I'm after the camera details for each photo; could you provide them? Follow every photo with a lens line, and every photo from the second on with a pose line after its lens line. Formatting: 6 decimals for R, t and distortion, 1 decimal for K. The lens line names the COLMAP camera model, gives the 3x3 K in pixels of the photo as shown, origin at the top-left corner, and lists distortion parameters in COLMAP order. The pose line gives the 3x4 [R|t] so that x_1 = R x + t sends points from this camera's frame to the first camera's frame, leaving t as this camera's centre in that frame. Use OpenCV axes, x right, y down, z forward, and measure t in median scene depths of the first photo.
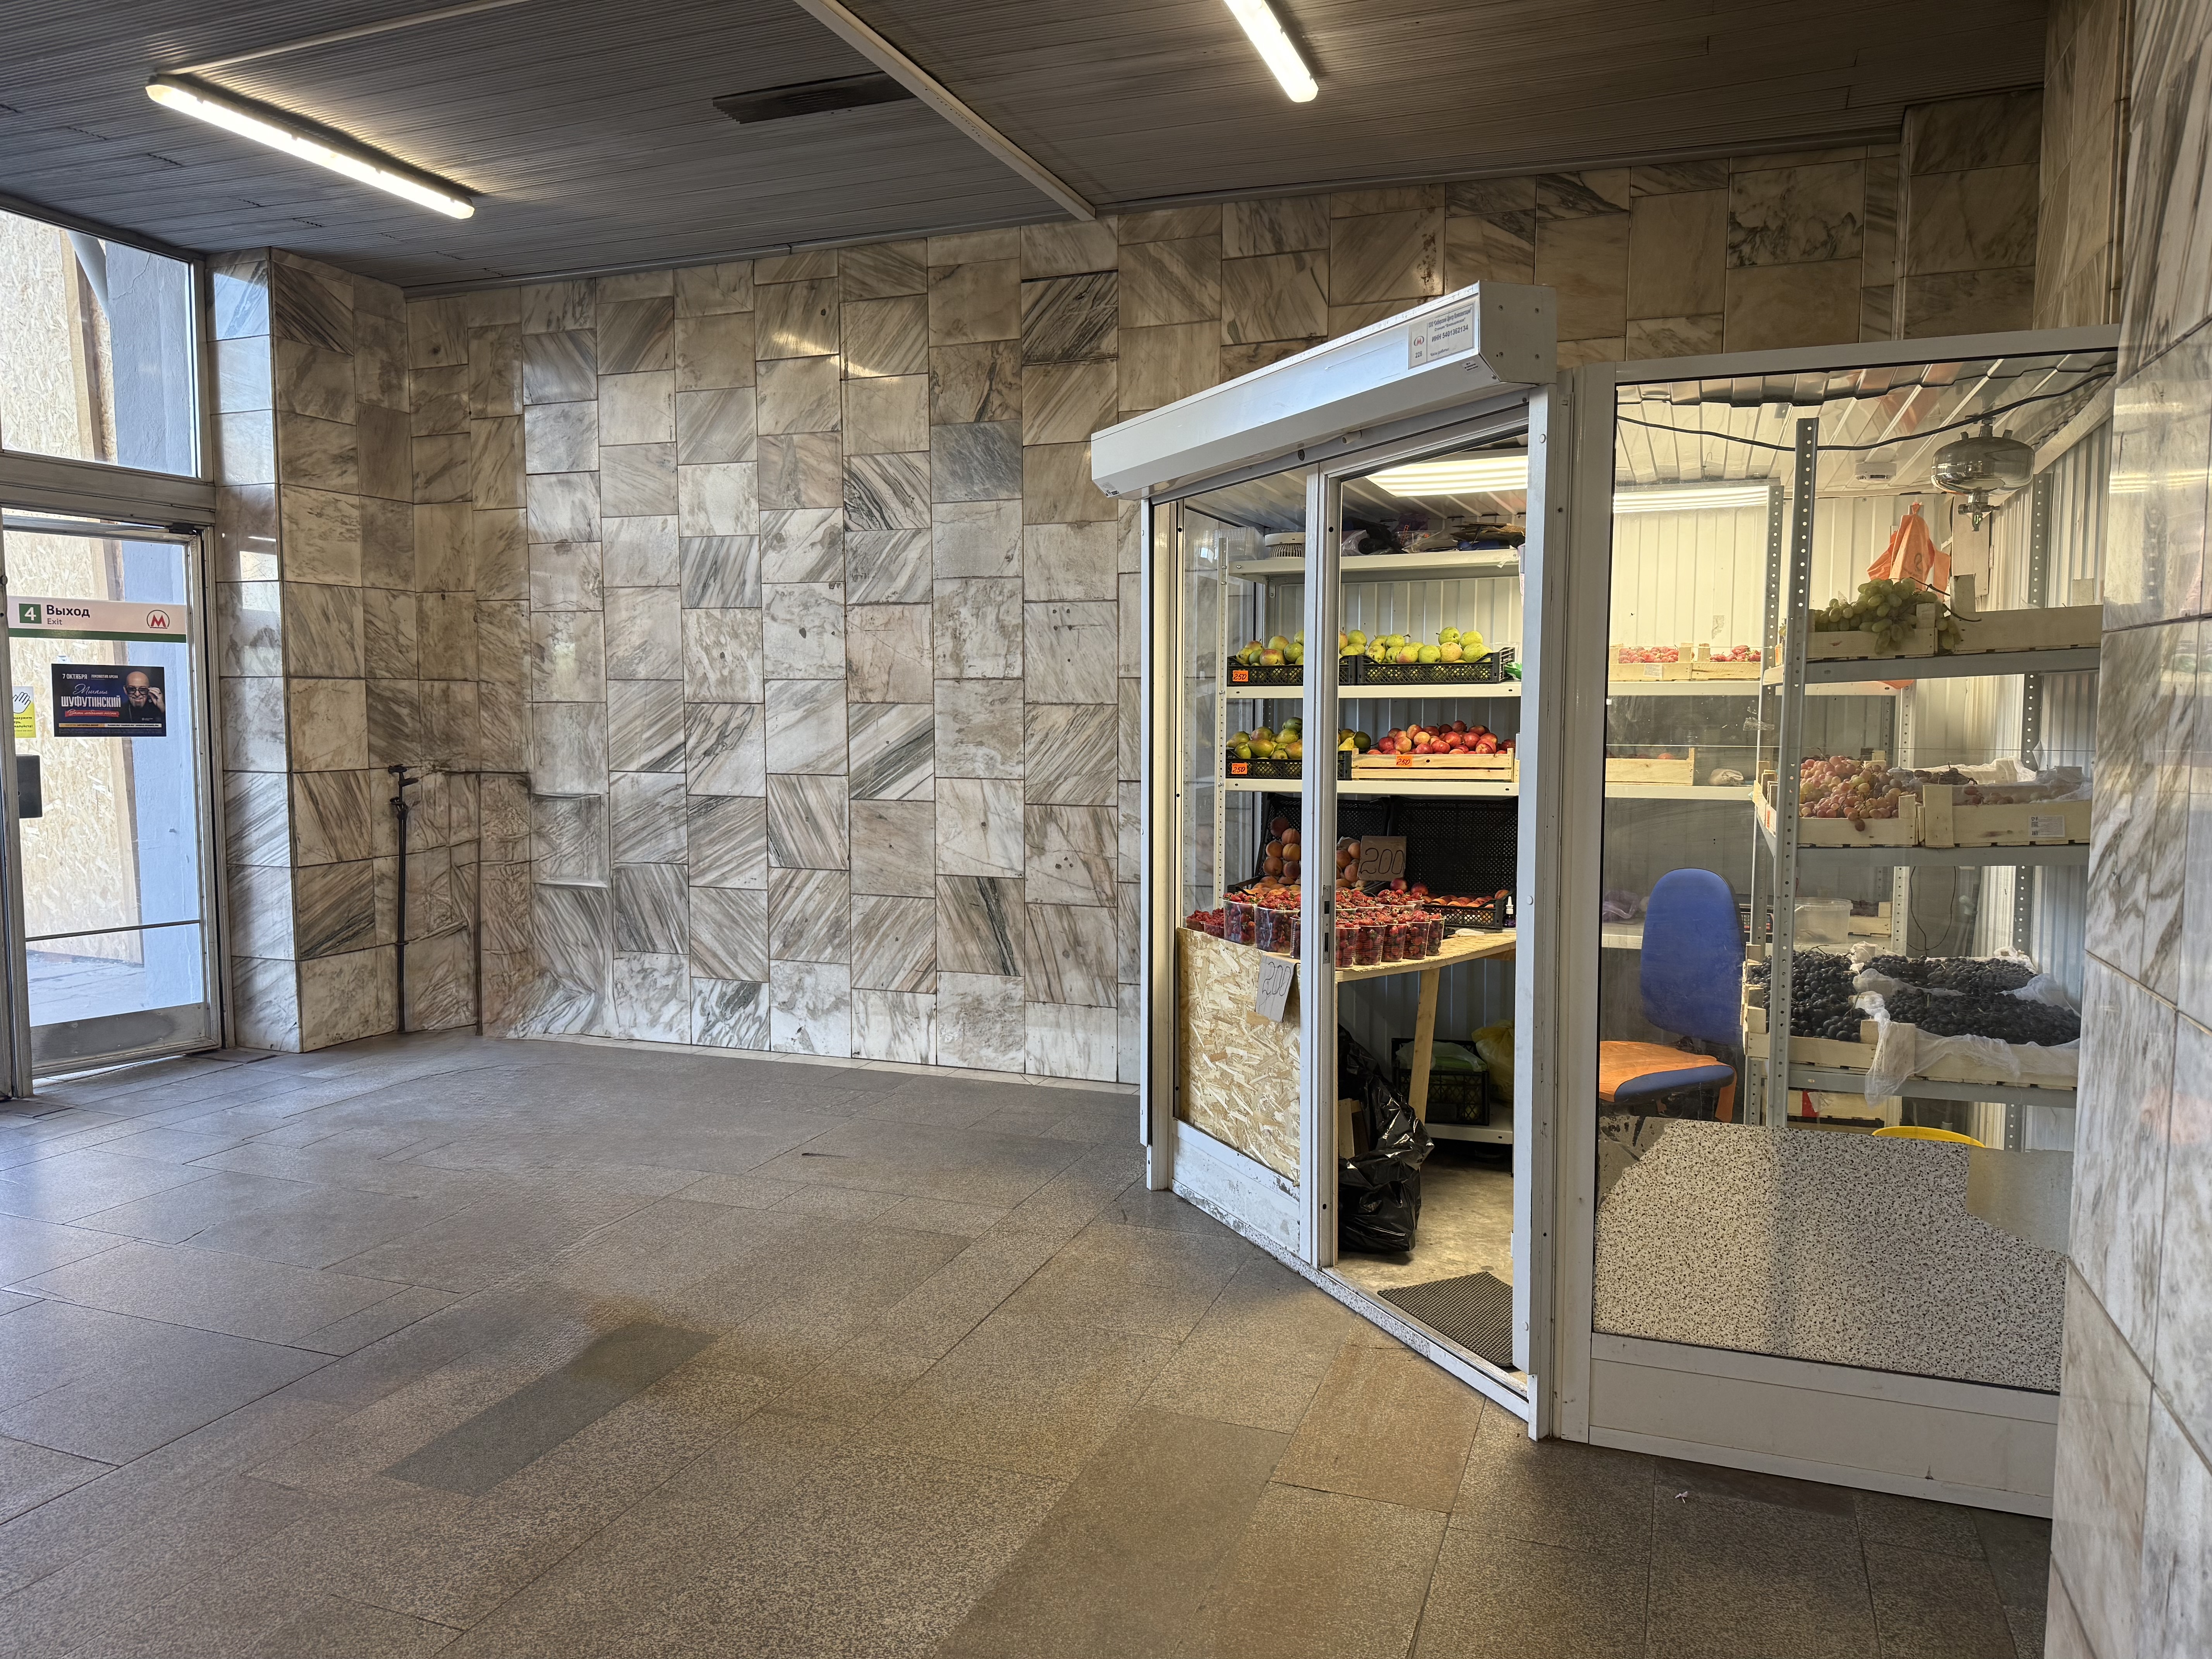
lens RADIAL K [[1508.1, 0, 1105.8], [0, 1508.1, 781.7], [0, 0, 1]] dist [0.104747, -0.253012]
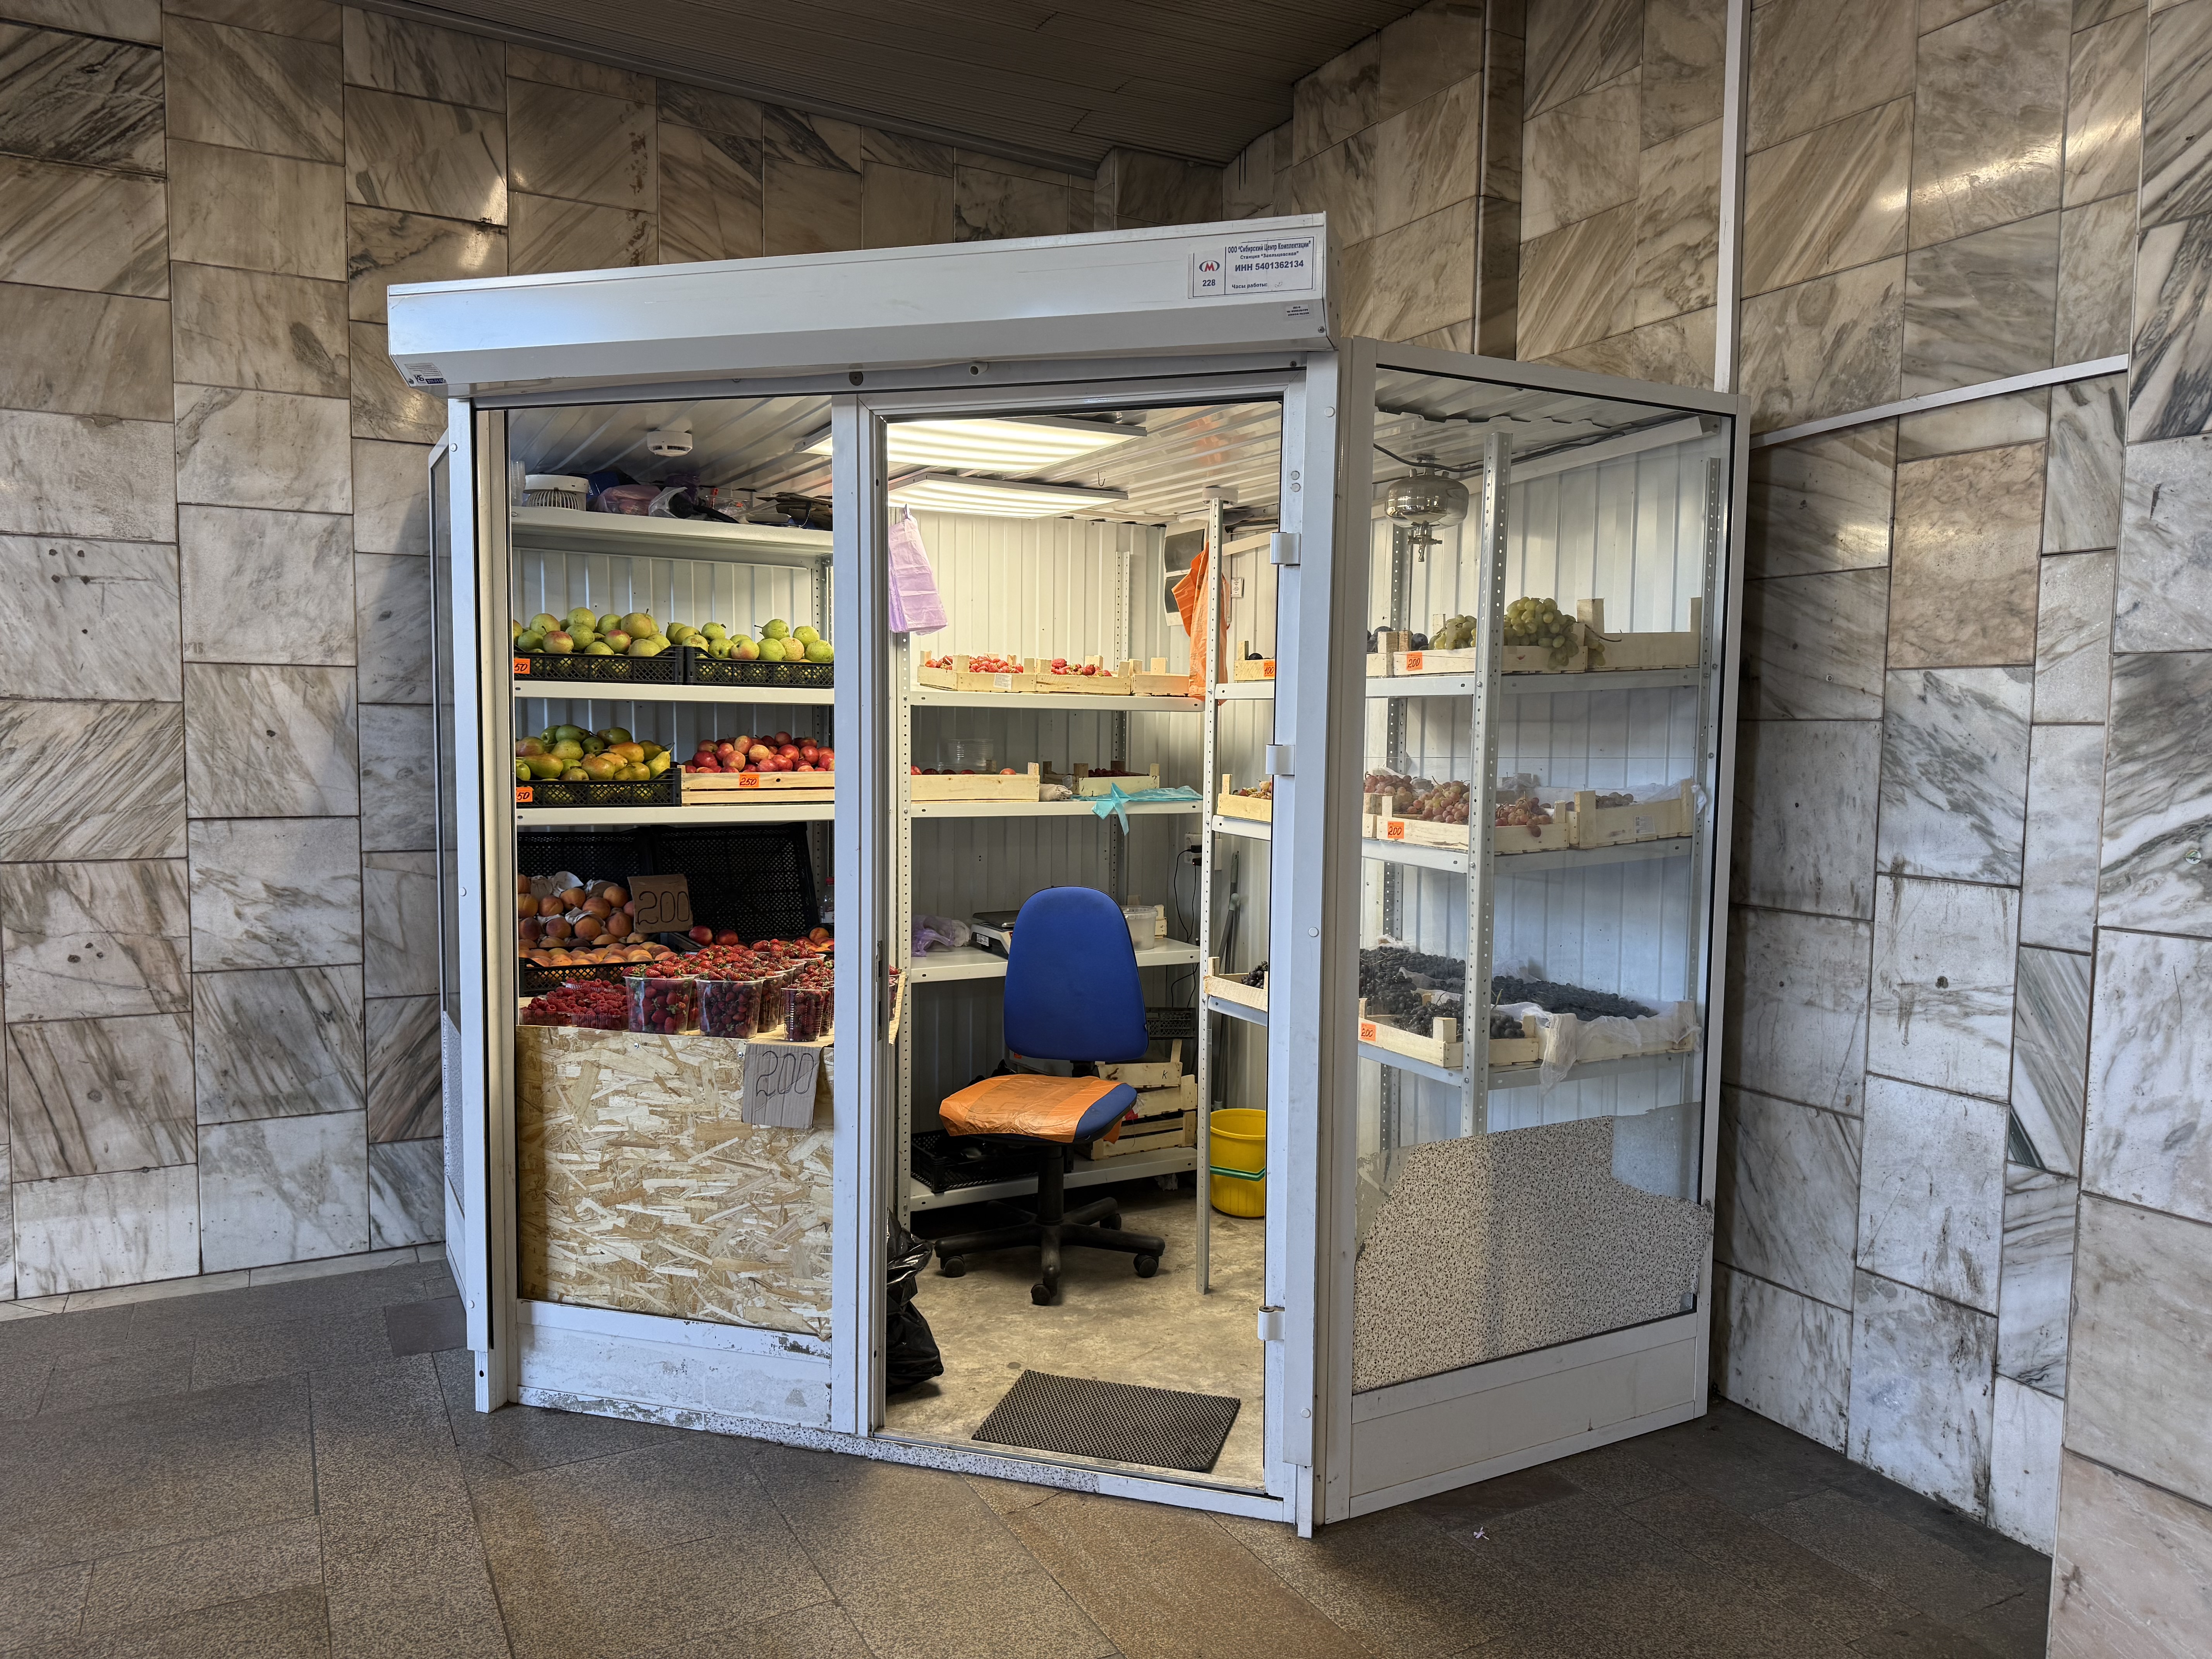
lens RADIAL K [[1569.2, 0, 1108.6], [0, 1569.2, 789.5], [0, 0, 1]] dist [-0.009410, -0.004772]
pose [[0.646540, -0.020996, 0.762591, -0.262151], [0.026060, 0.999646, 0.005429, -0.006987], [-0.762435, 0.016364, 0.646858, 0.264911]]
